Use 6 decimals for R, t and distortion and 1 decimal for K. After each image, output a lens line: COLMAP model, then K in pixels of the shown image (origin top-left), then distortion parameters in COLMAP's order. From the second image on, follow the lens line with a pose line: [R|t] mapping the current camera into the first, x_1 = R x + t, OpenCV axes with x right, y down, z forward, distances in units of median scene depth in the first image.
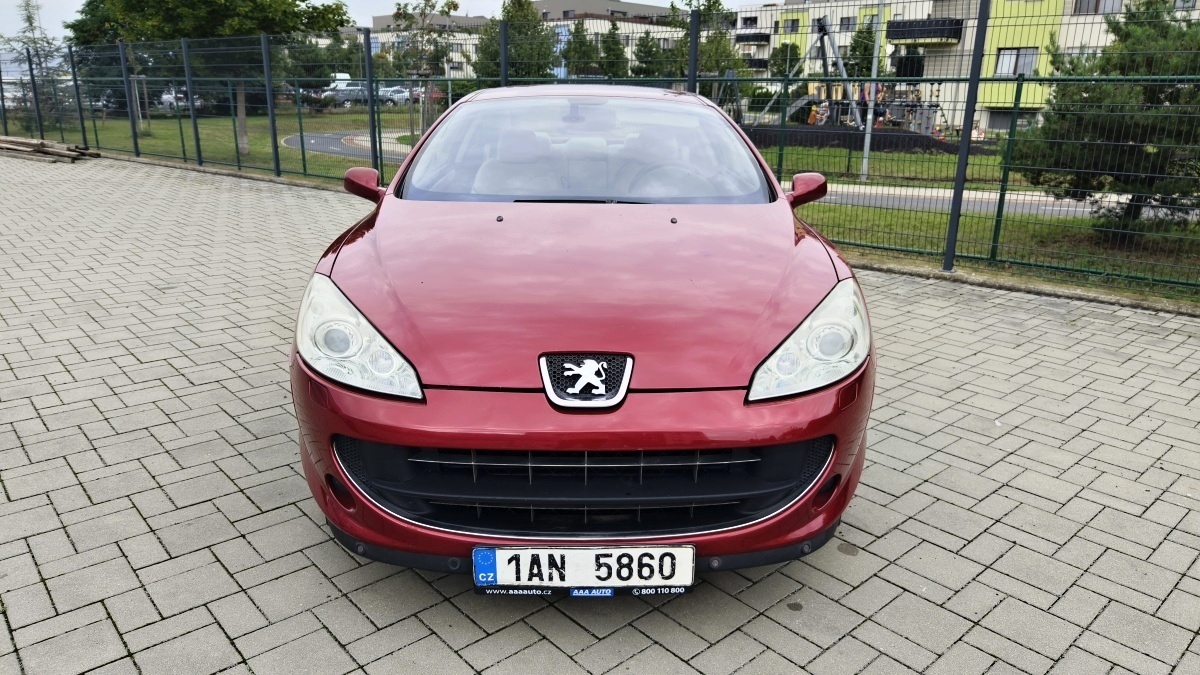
lens RADIAL K [[817.8, 0, 607.8], [0, 817.8, 329.8], [0, 0, 1]] dist [0.002728, -0.003738]
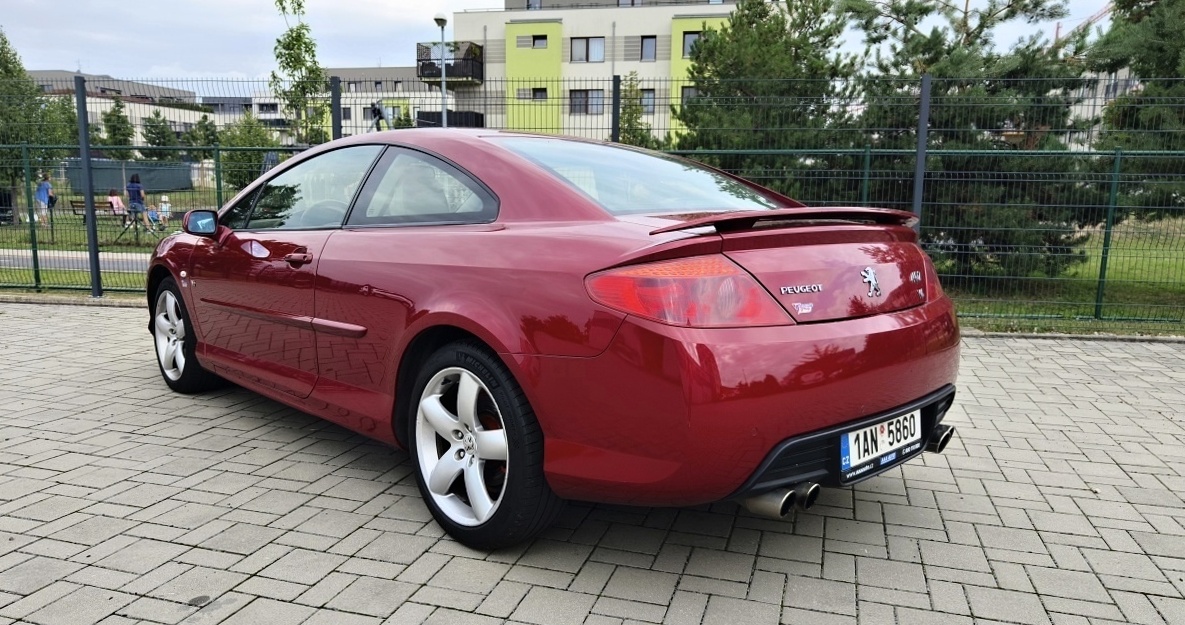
lens RADIAL K [[811.8, 0, 601.1], [0, 811.8, 320.4], [0, 0, 1]] dist [0.002279, -0.002747]
pose [[0.853813, -0.087147, 0.513234, -0.071662], [0.143104, 0.987198, -0.070441, 0.004156], [-0.500525, 0.133589, 0.855353, 0.026317]]
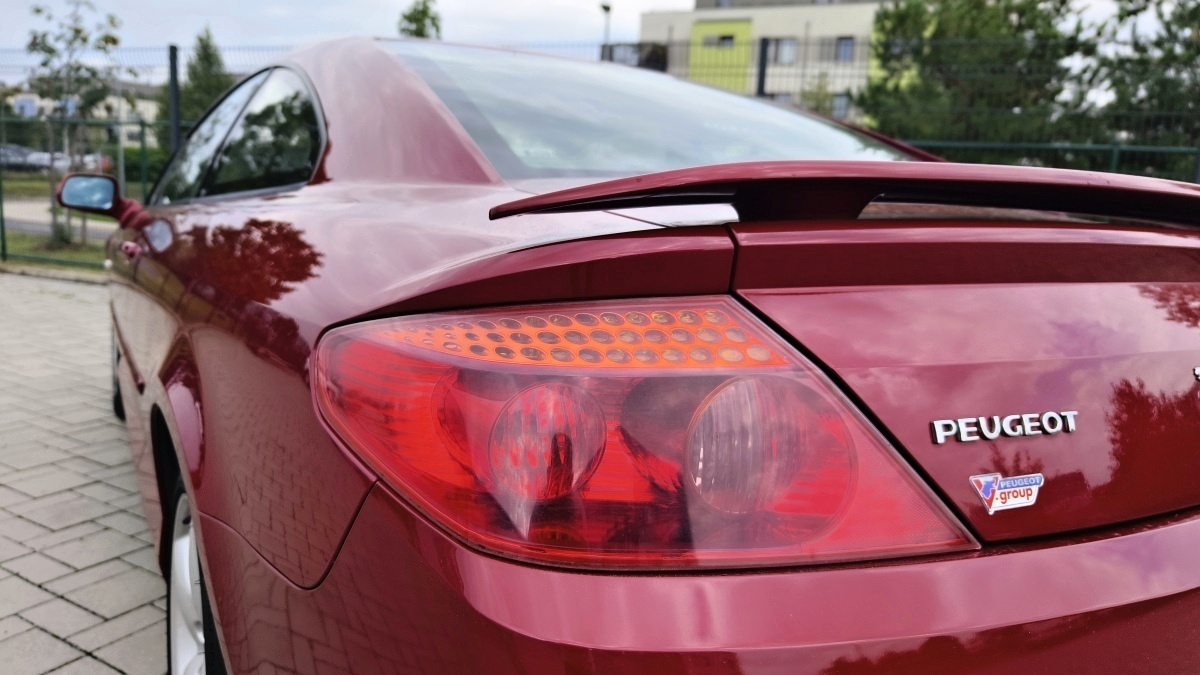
lens RADIAL K [[817.8, 0, 598.8], [0, 817.8, 340.5], [0, 0, 1]] dist [0.002728, -0.003738]
pose [[0.946975, -0.025846, 0.320266, -0.000935], [0.053884, 0.995418, -0.078994, -0.008731], [-0.316757, 0.092063, 0.944028, 0.096685]]
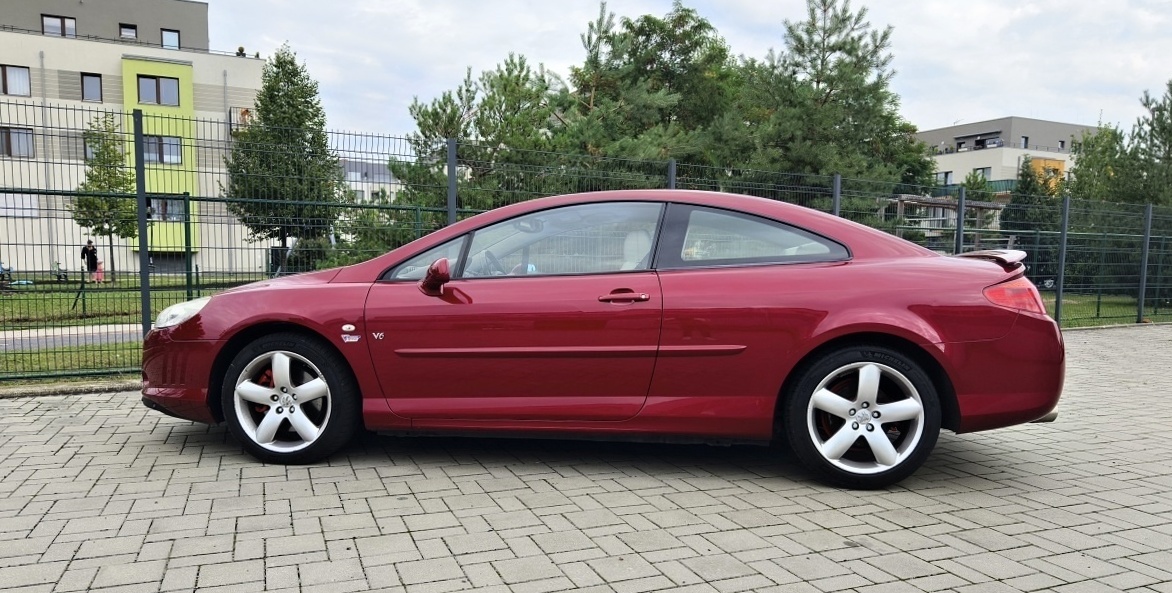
lens RADIAL K [[793.9, 0, 586.0], [0, 793.9, 338.0], [0, 0, 1]] dist [0.025012, -0.015718]
pose [[0.353722, -0.106357, 0.929284, -0.255186], [0.249839, 0.968160, 0.015708, -0.032786], [-0.901366, 0.226615, 0.369032, 0.168746]]
